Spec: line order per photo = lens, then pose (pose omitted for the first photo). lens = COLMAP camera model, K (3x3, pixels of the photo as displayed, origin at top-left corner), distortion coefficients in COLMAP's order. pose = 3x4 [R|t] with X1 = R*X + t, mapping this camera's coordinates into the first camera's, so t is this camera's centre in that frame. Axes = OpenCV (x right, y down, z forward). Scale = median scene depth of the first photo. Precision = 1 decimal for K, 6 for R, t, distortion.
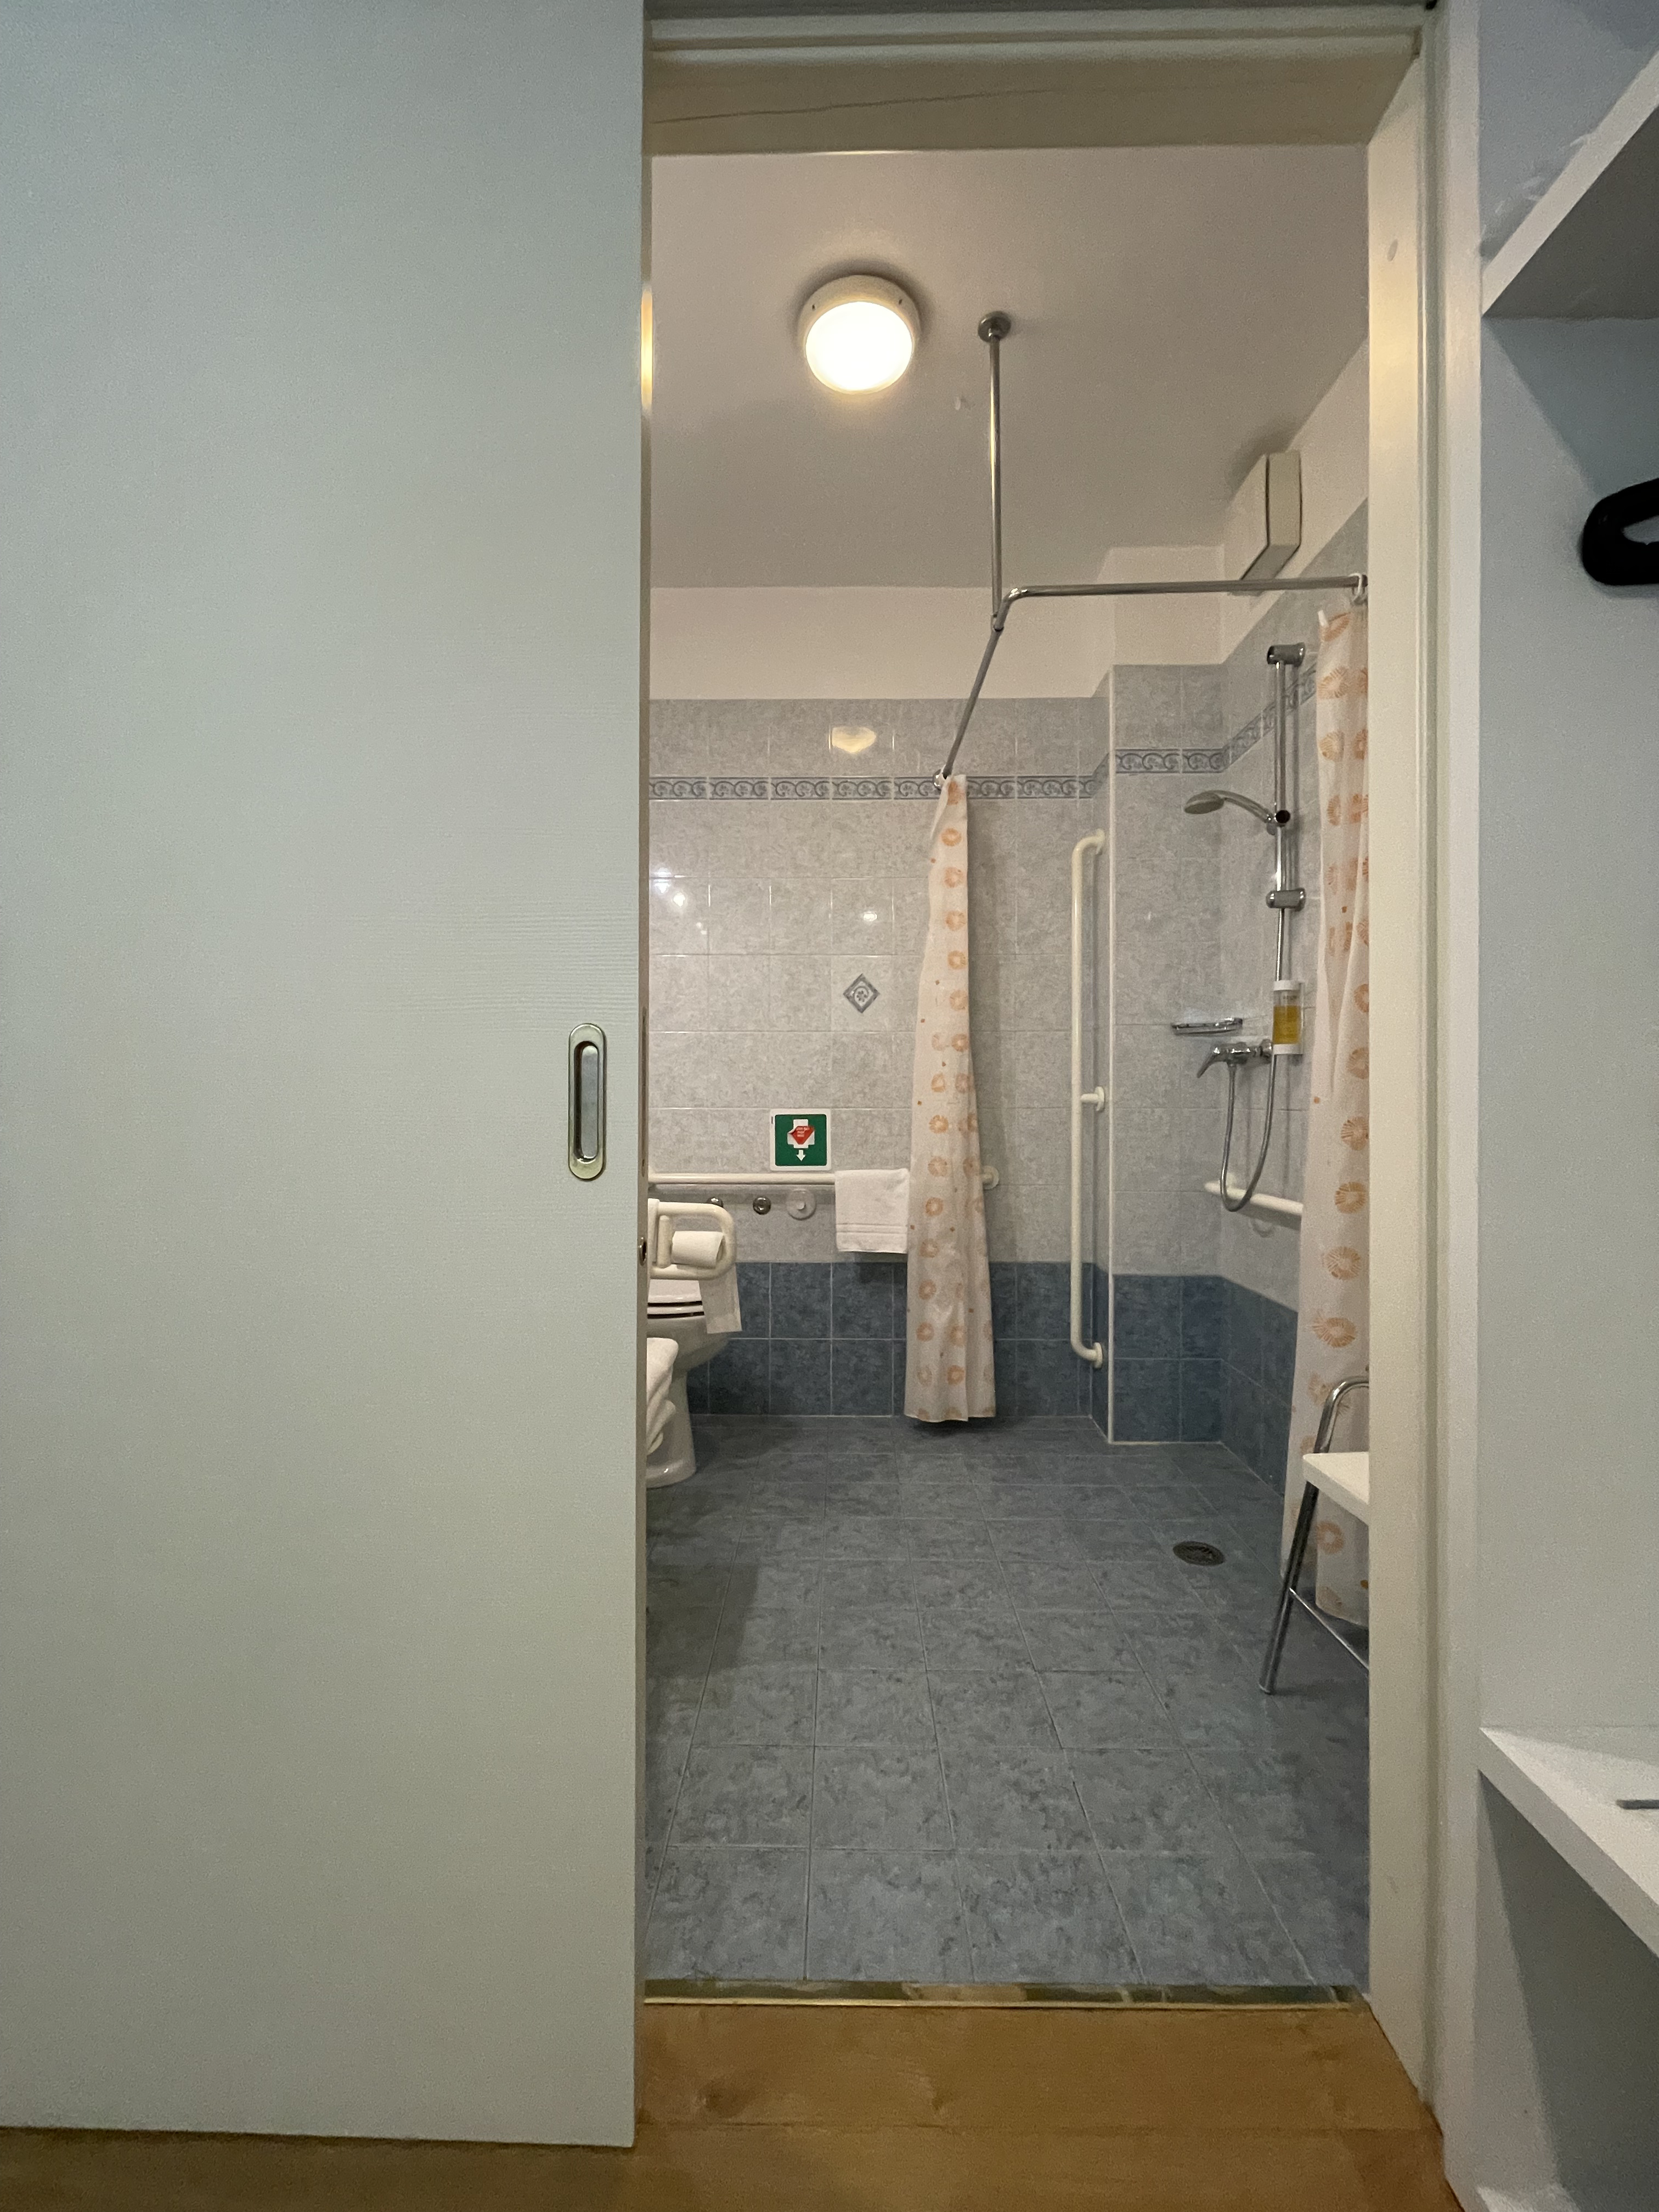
lens RADIAL K [[896.3, 0, 831.0], [0, 896.3, 1108.7], [0, 0, 1]] dist [0.002867, -0.001357]
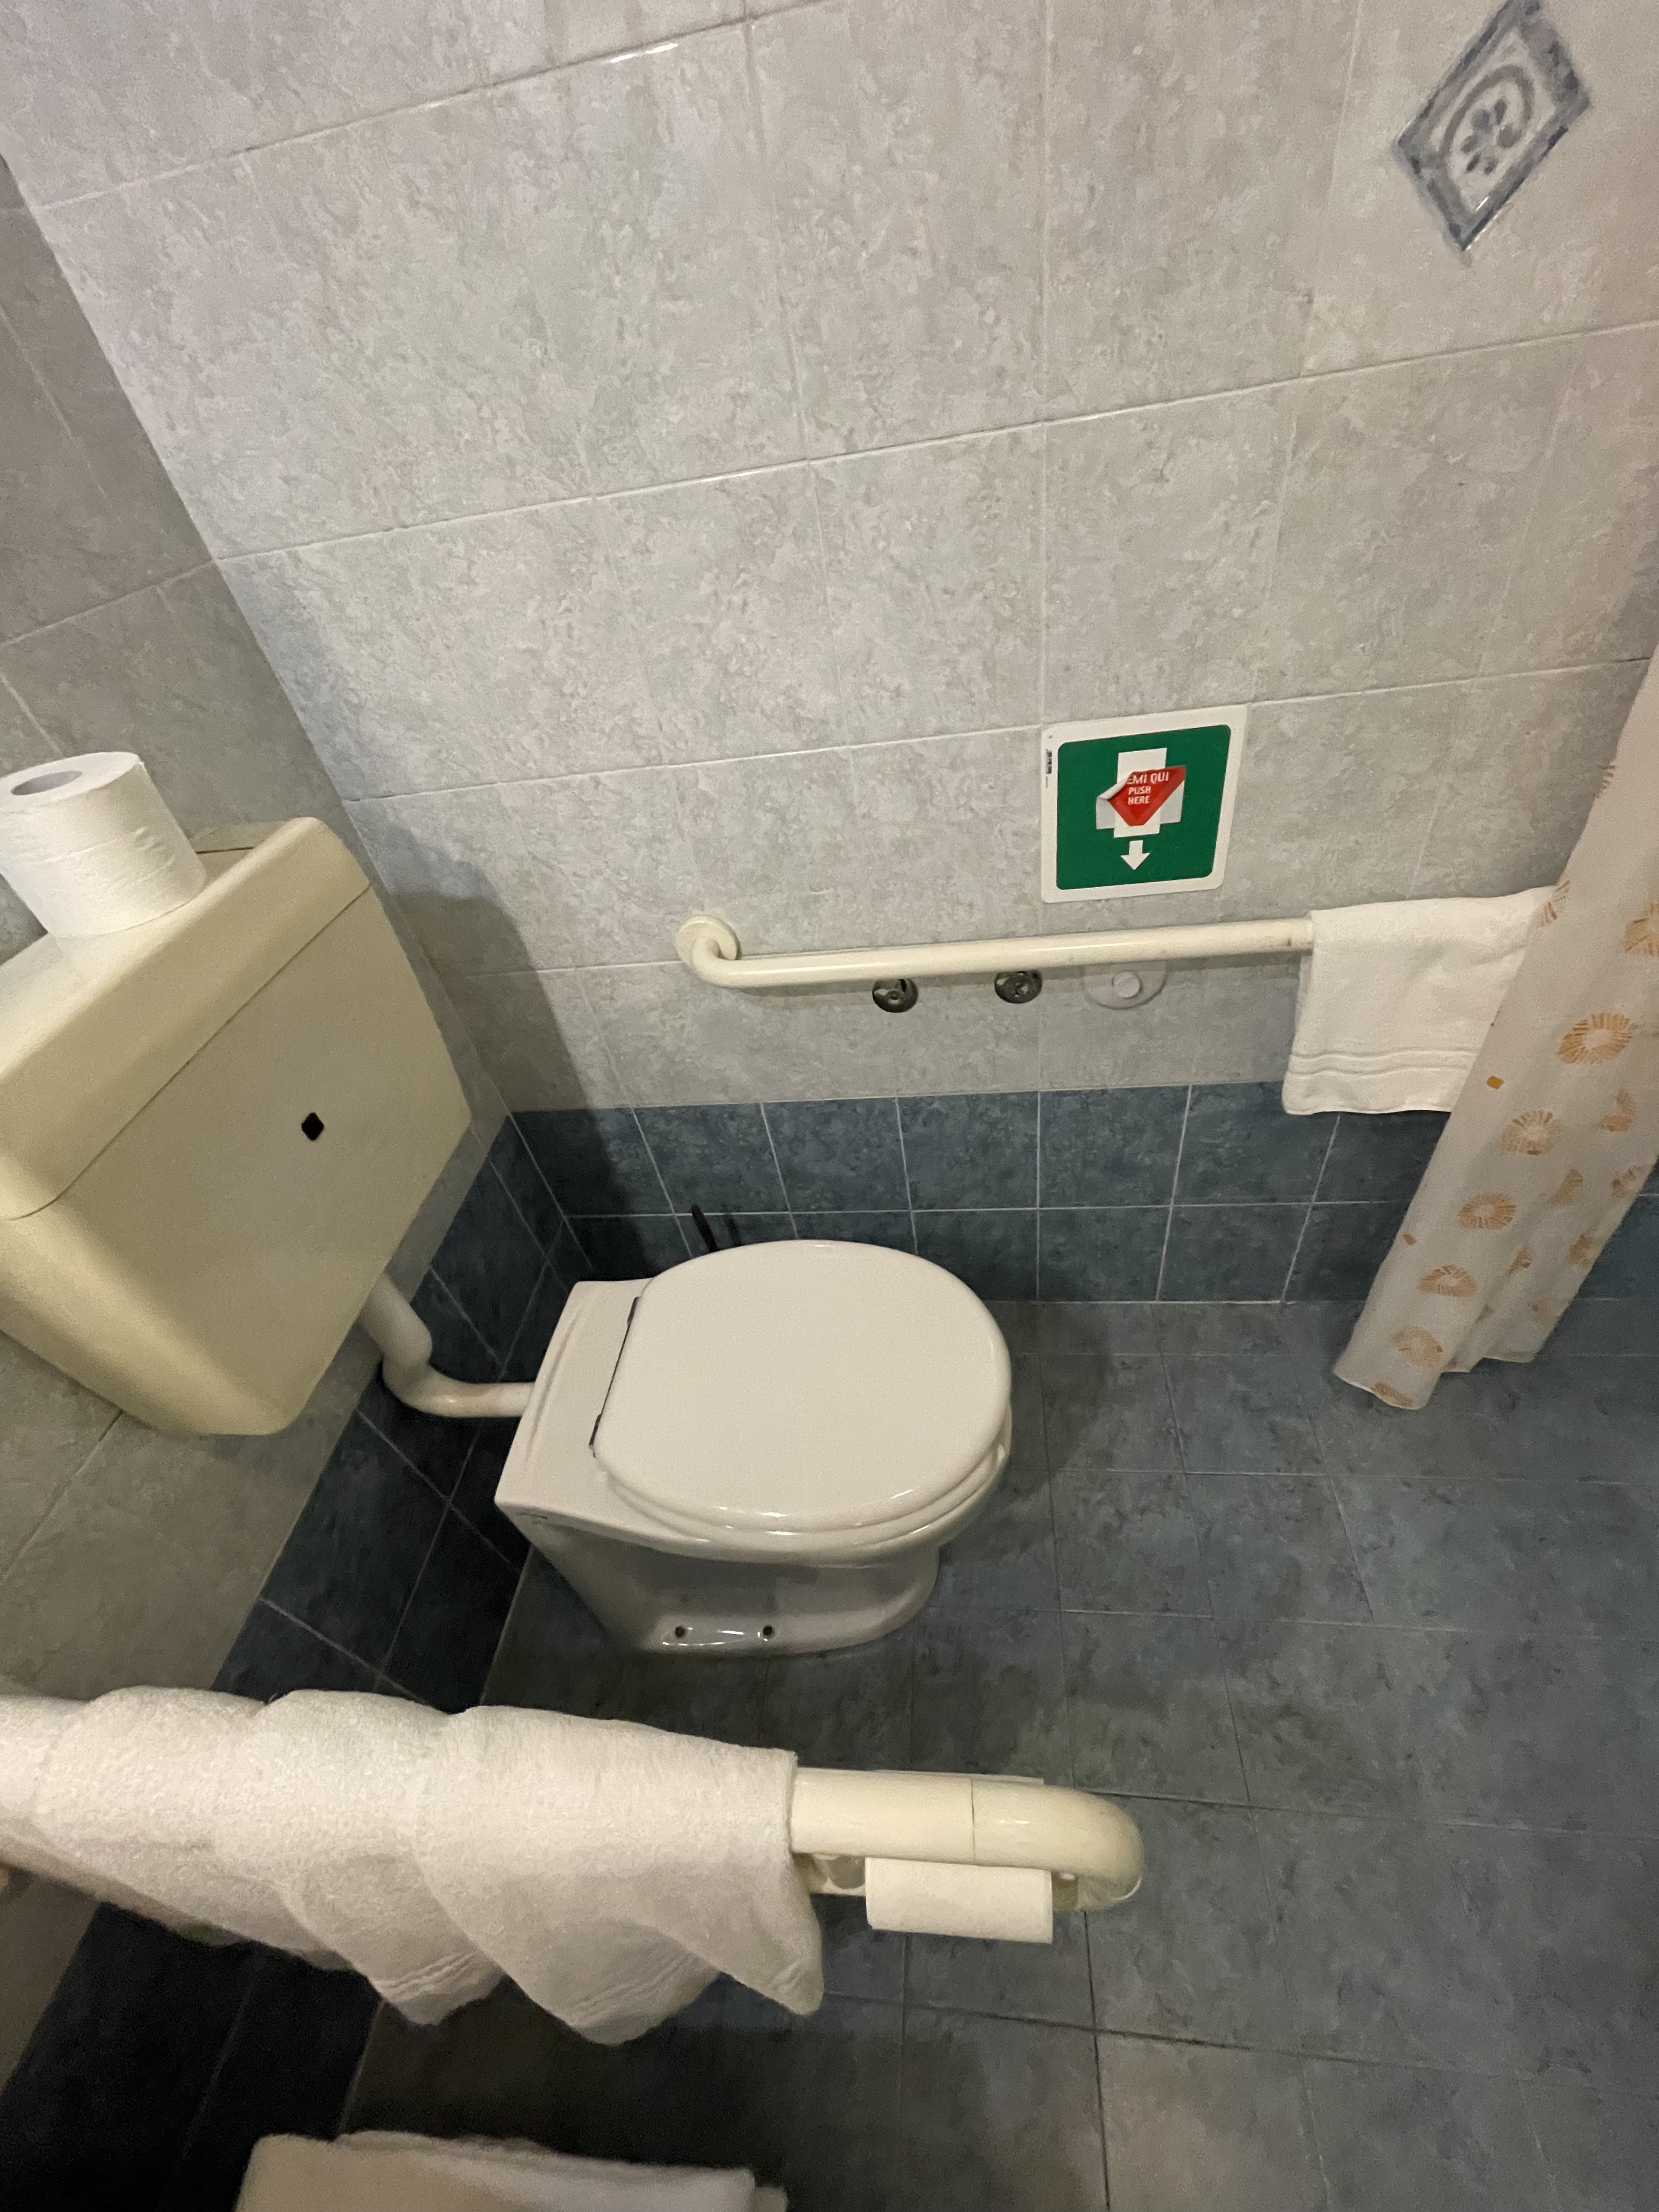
lens RADIAL K [[896.3, 0, 834.5], [0, 896.3, 1099.7], [0, 0, 1]] dist [0.002867, -0.001357]
pose [[0.986064, -0.055150, -0.156960, -0.097471], [0.146736, 0.732904, 0.664319, -0.122805], [0.078400, -0.678093, 0.730783, 0.679606]]
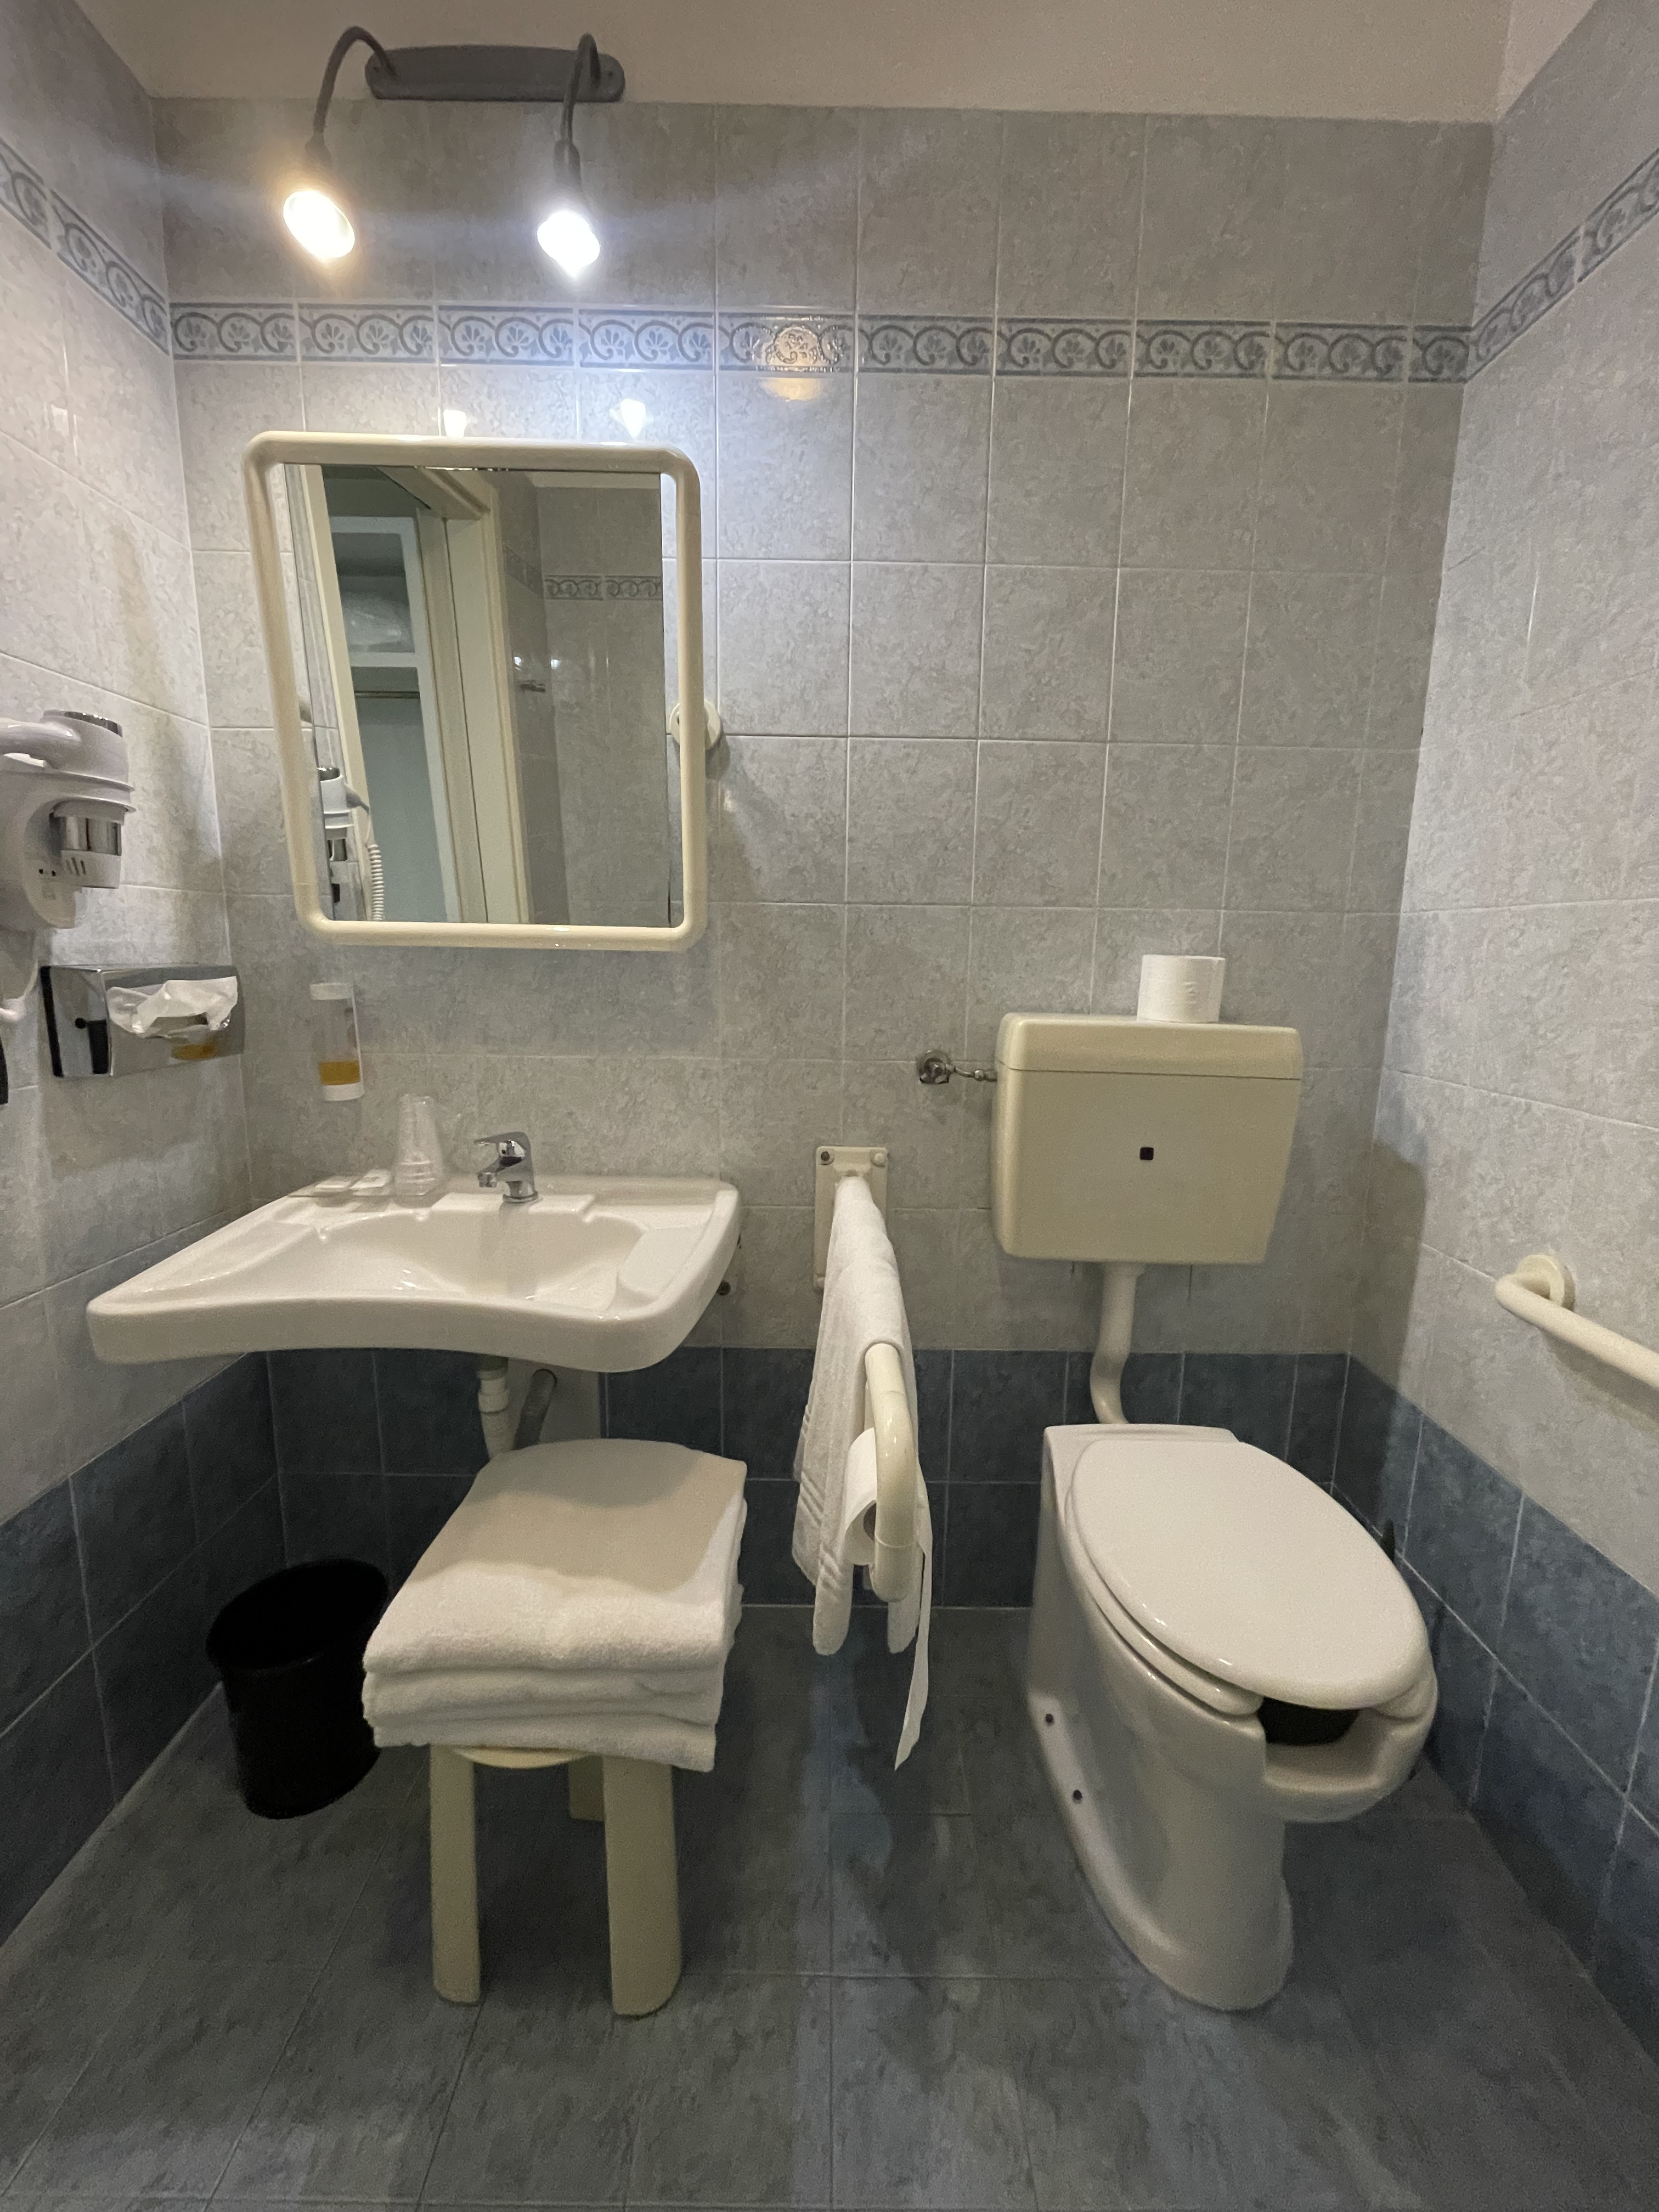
lens RADIAL K [[896.3, 0, 838.0], [0, 896.3, 1100.0], [0, 0, 1]] dist [0.002867, -0.001357]
pose [[0.031590, 0.168764, -0.985150, 0.148910], [-0.013792, 0.985622, 0.168402, -0.063594], [0.999406, 0.008268, 0.033464, 0.684472]]
